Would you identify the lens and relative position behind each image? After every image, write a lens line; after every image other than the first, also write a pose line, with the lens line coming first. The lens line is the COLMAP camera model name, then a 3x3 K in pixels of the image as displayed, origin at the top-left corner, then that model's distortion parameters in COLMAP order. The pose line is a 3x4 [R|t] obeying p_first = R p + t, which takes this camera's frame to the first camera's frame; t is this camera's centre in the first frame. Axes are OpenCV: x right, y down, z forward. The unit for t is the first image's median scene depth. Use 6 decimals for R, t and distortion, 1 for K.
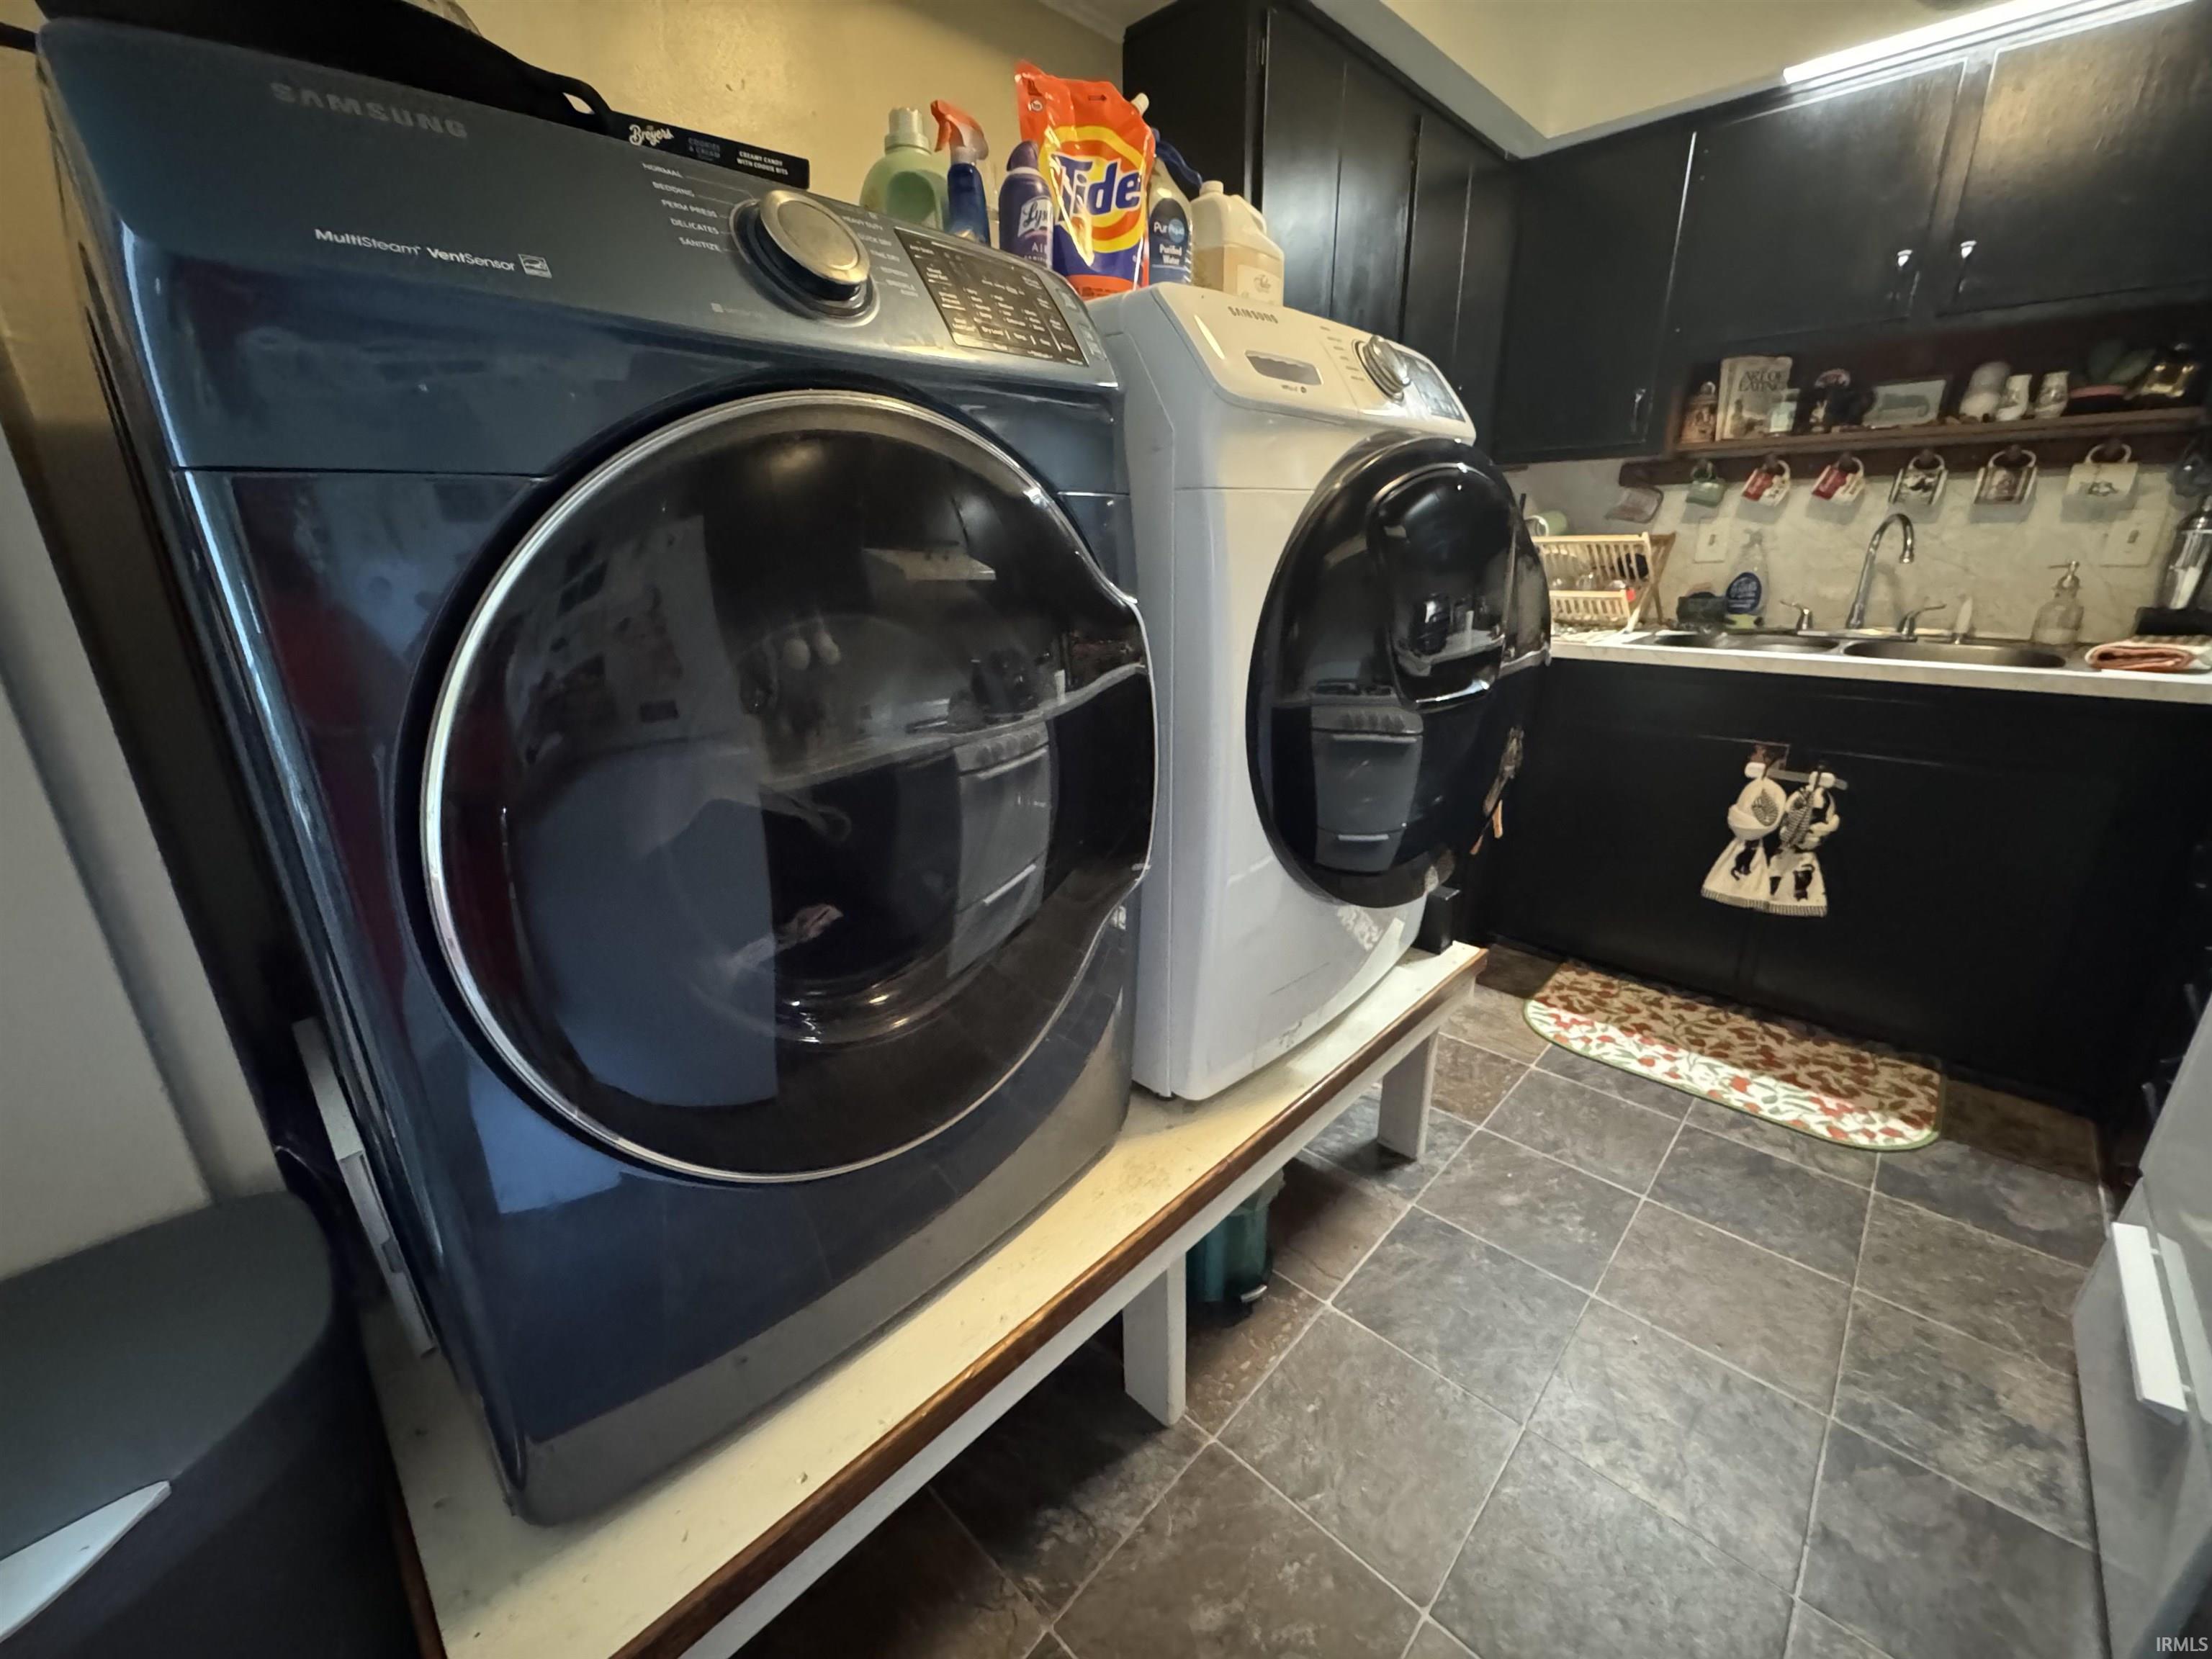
lens RADIAL K [[879.5, 0, 1111.7], [0, 879.5, 829.5], [0, 0, 1]] dist [-0.002372, 0.000054]
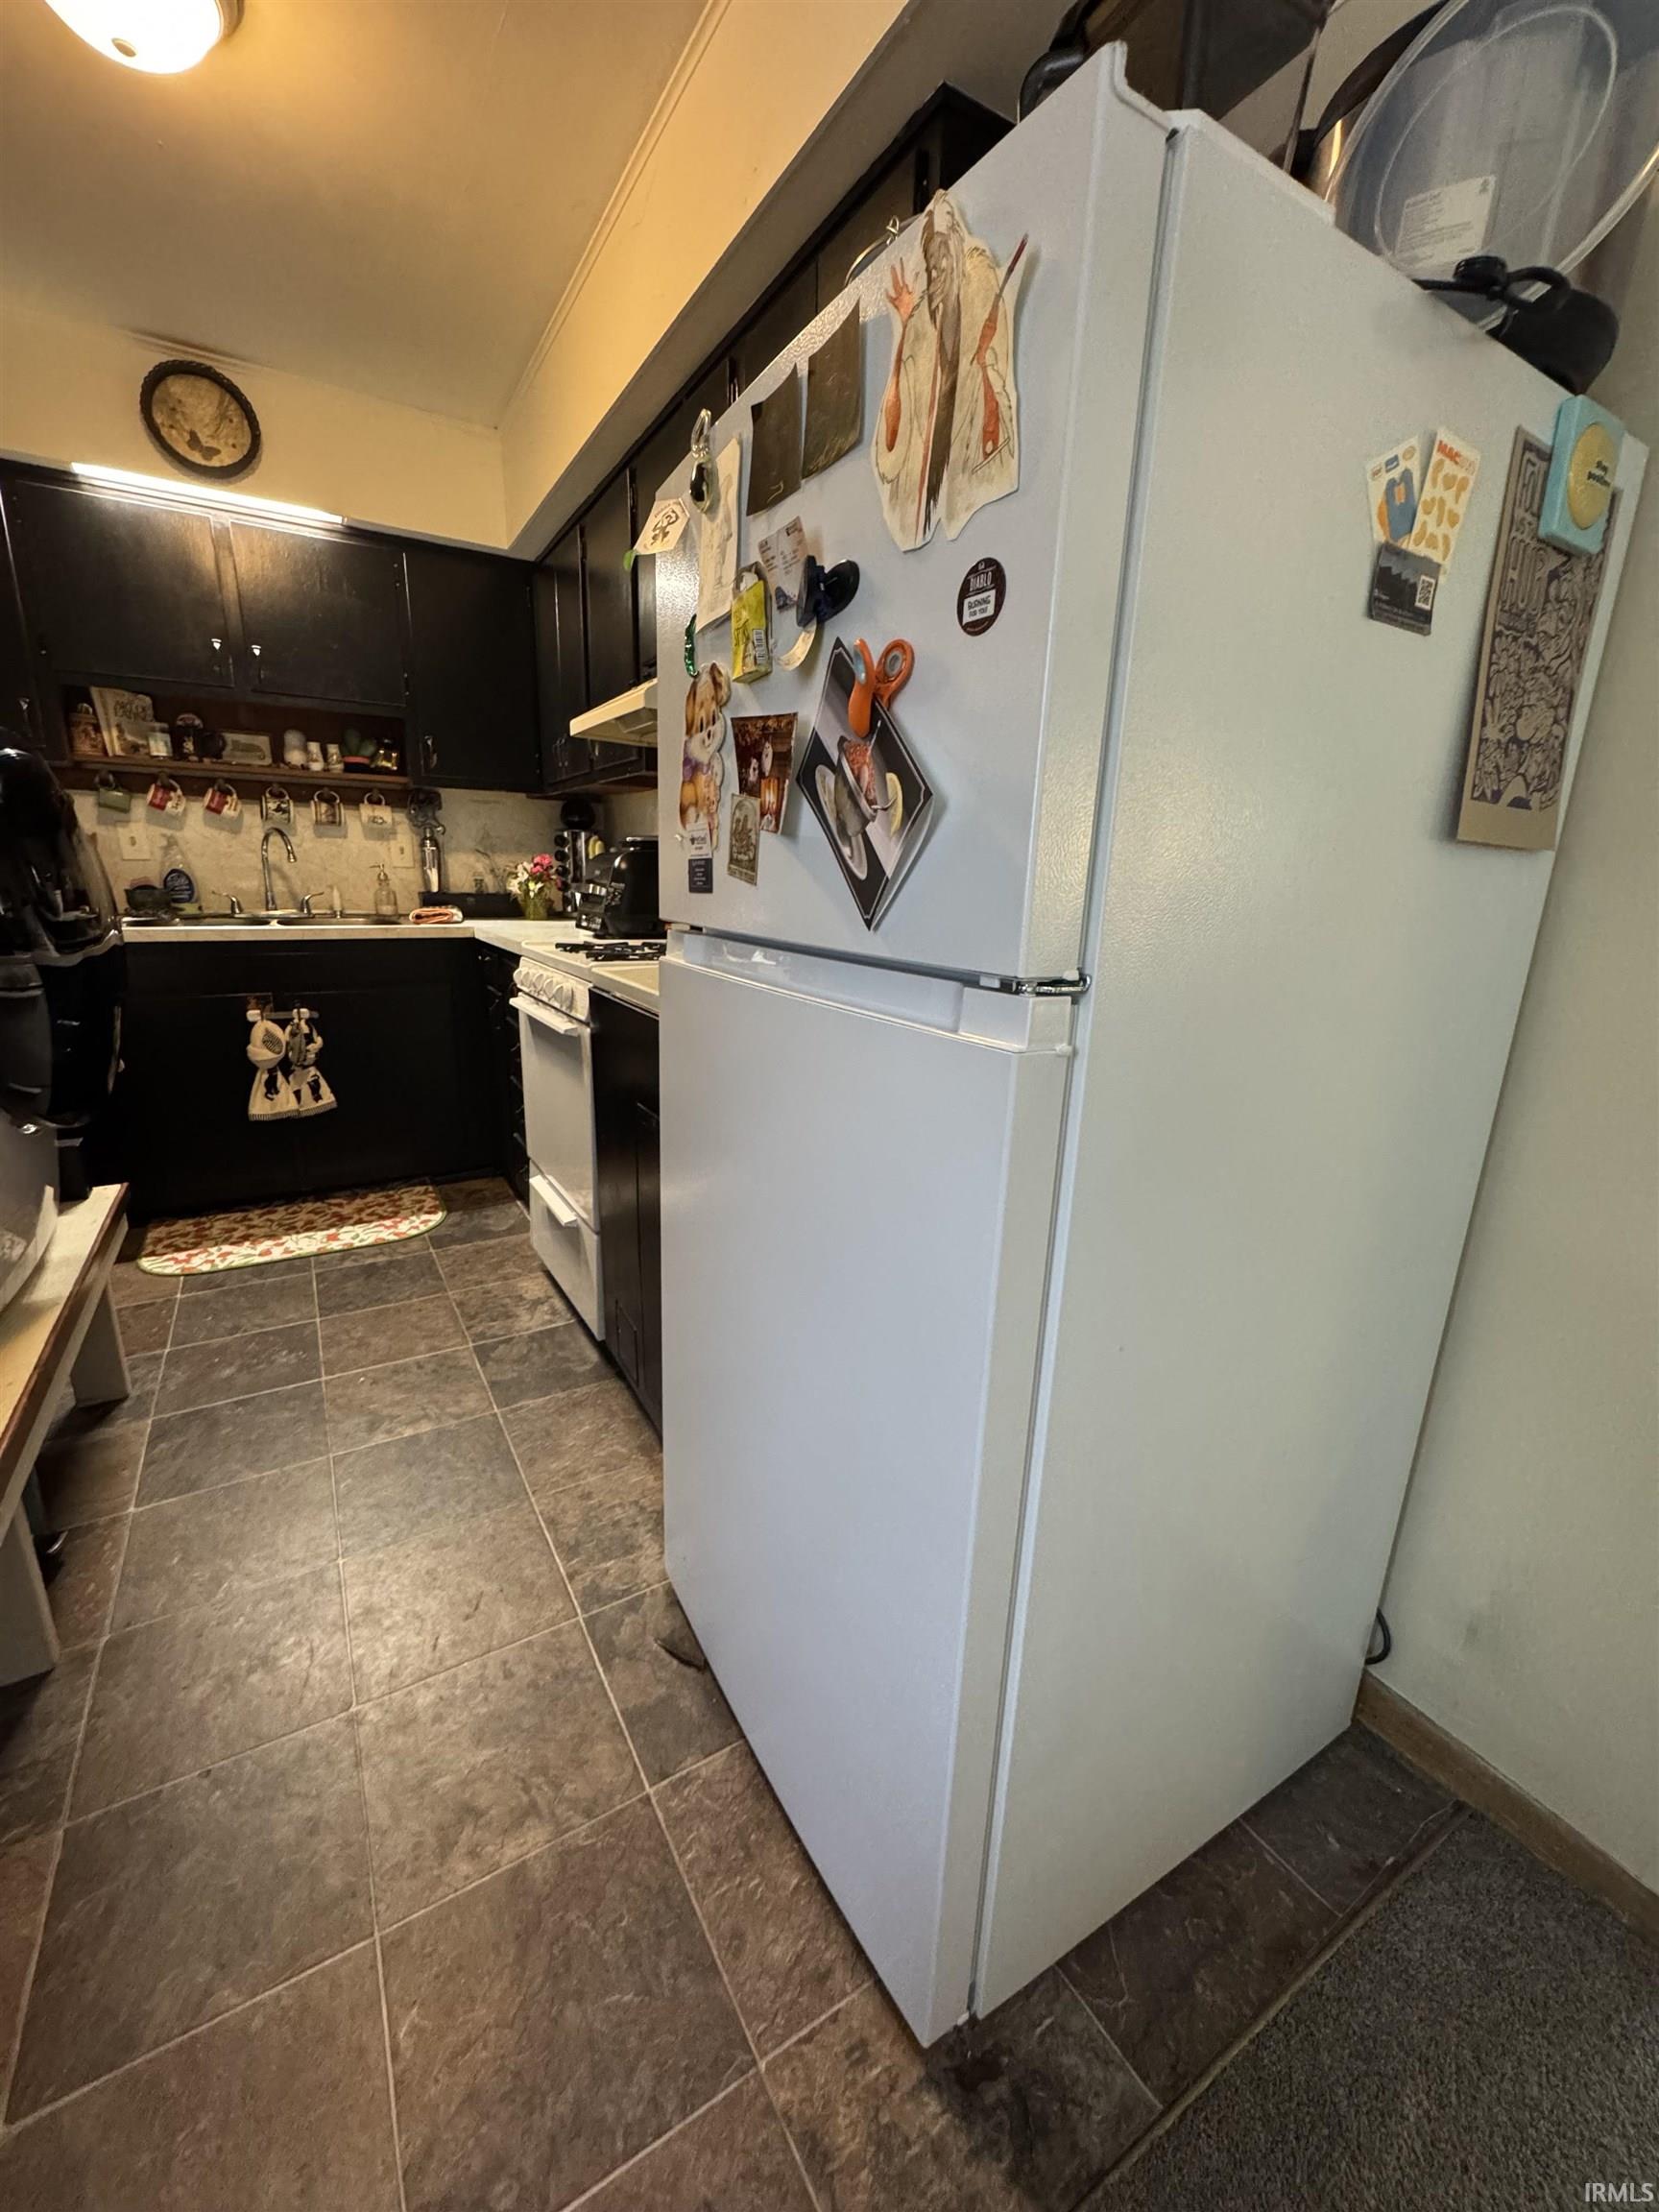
lens RADIAL K [[879.5, 0, 826.2], [0, 879.5, 1107.0], [0, 0, 1]] dist [-0.002372, 0.000054]
pose [[0.263955, -0.228503, 0.937077, -0.303632], [0.270988, 0.949970, 0.155315, 0.090531], [-0.925685, 0.212940, 0.312671, -0.171453]]
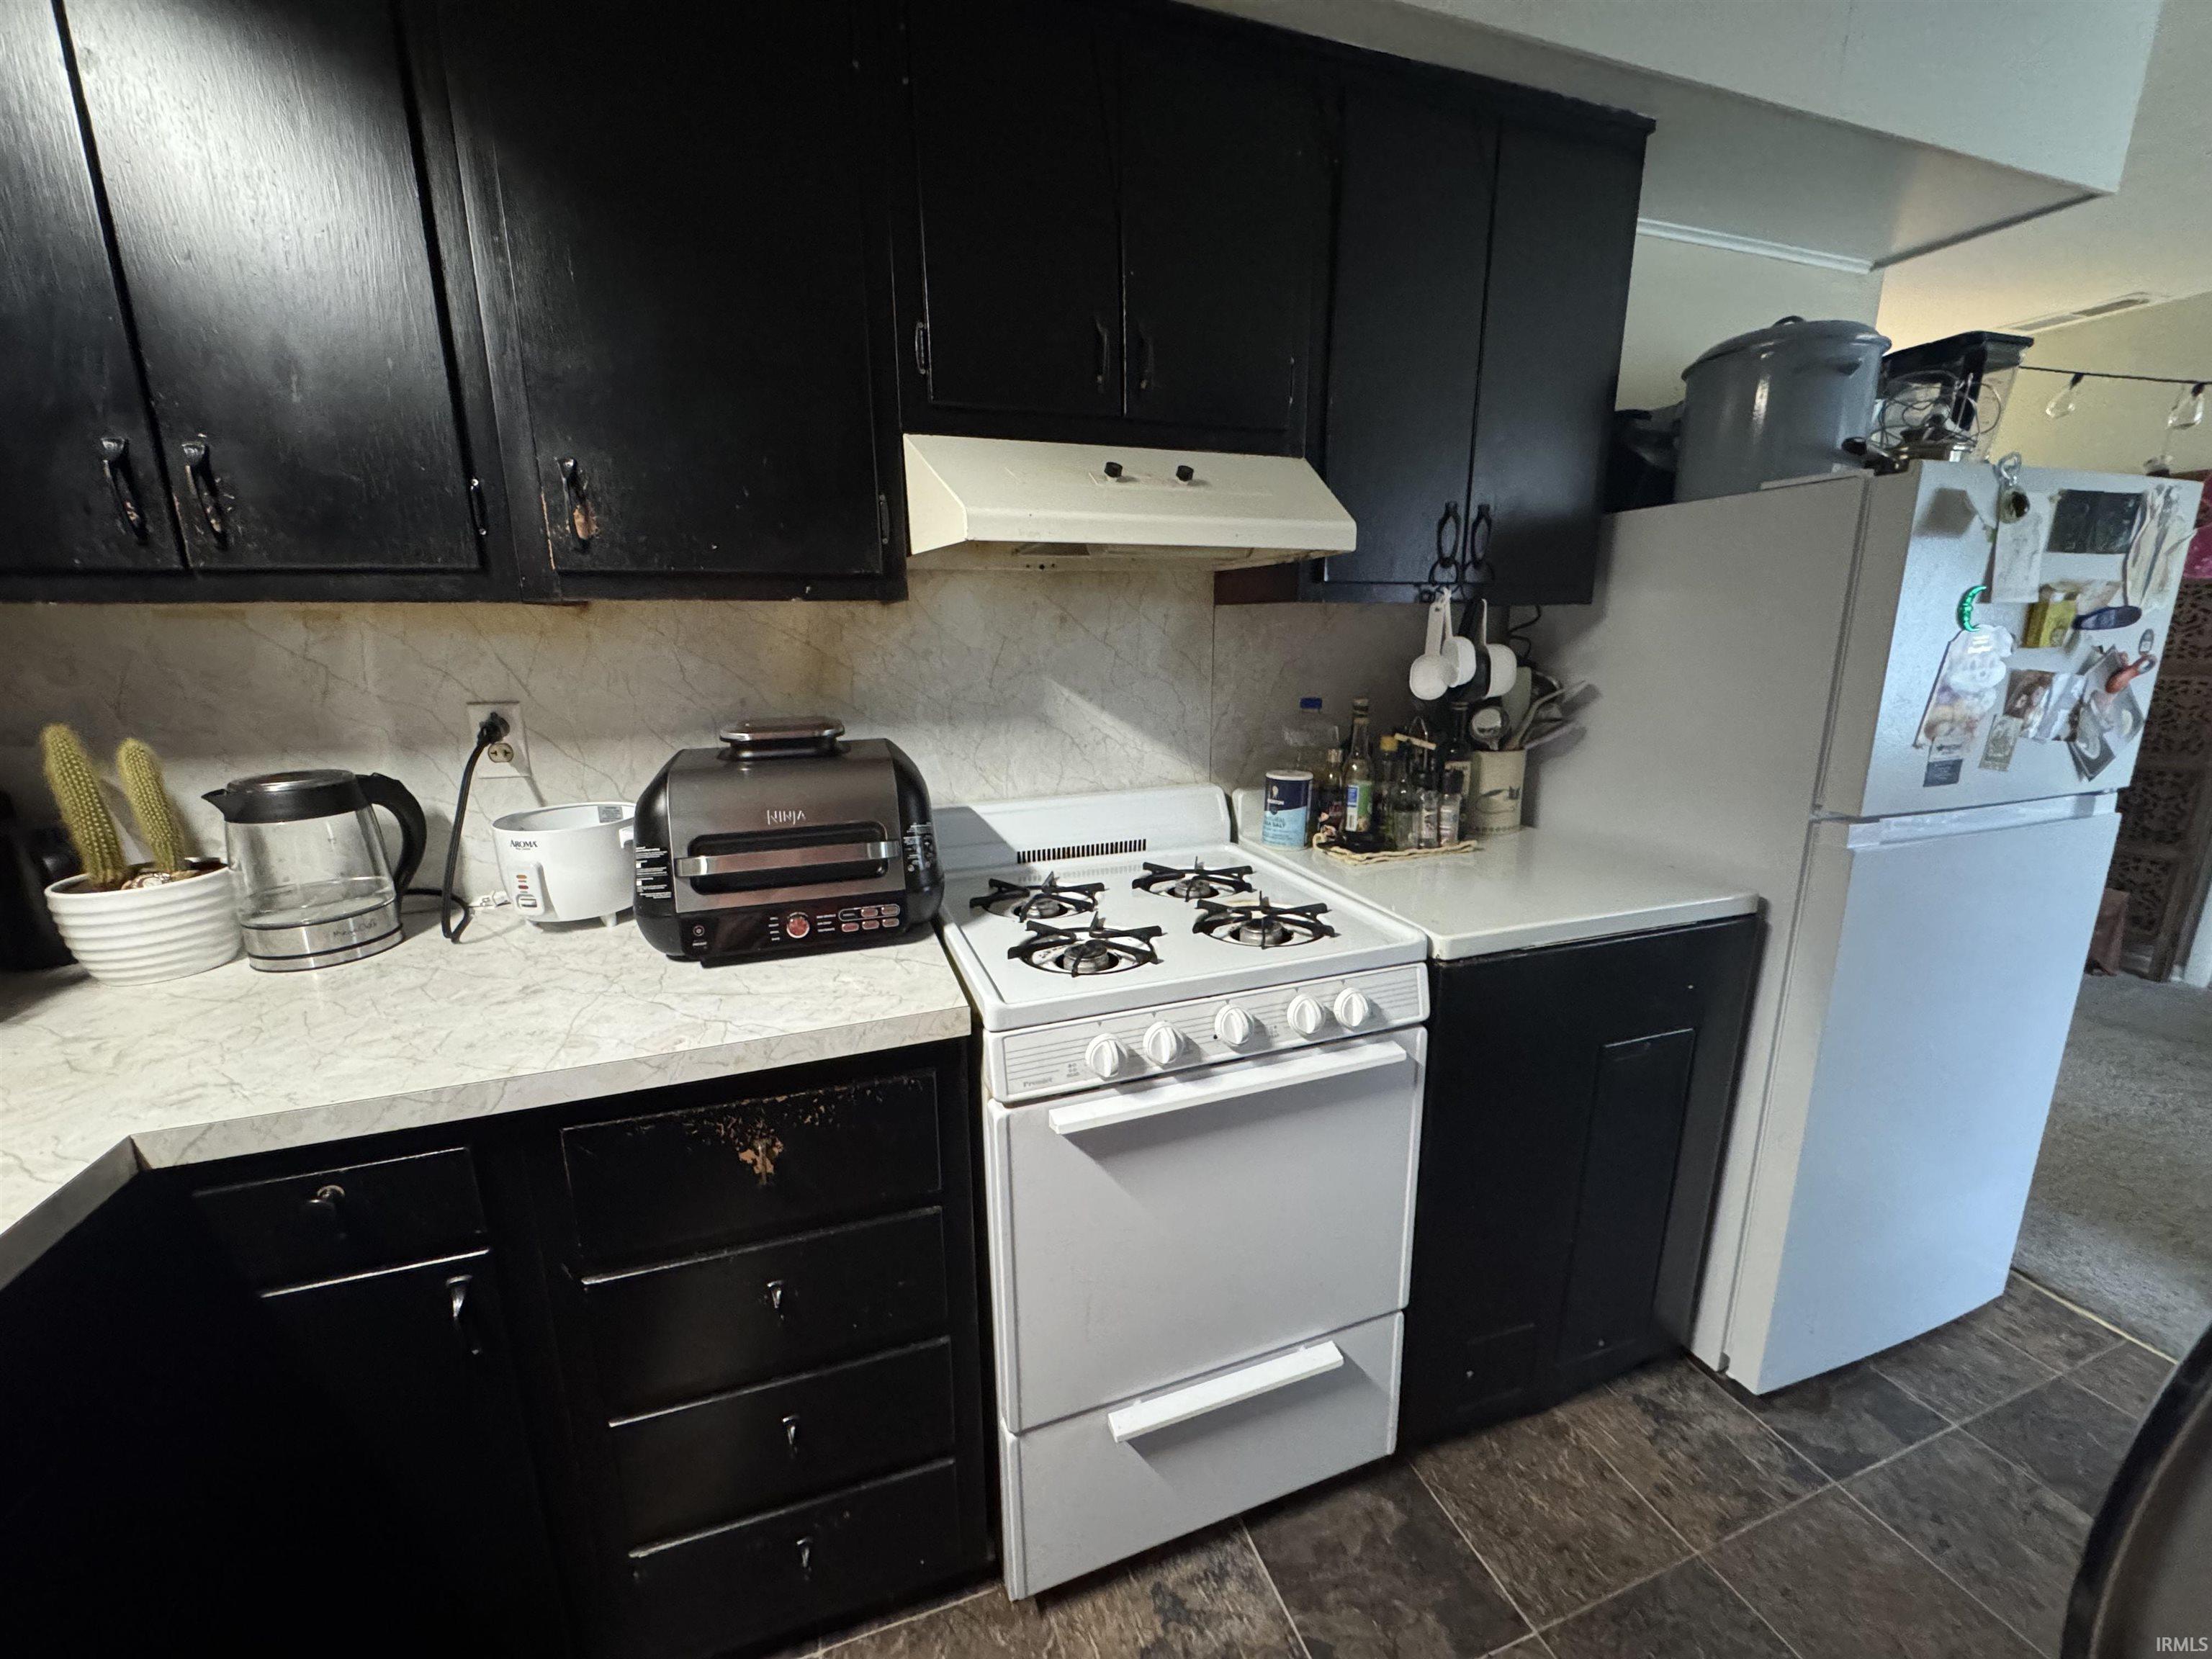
lens RADIAL K [[879.5, 0, 1106.0], [0, 879.5, 828.8], [0, 0, 1]] dist [-0.002372, 0.000054]
pose [[-0.892851, -0.084319, 0.442389, 0.435668], [0.158755, 0.860330, 0.484385, -0.354703], [-0.421444, 0.502715, -0.754760, 0.796852]]
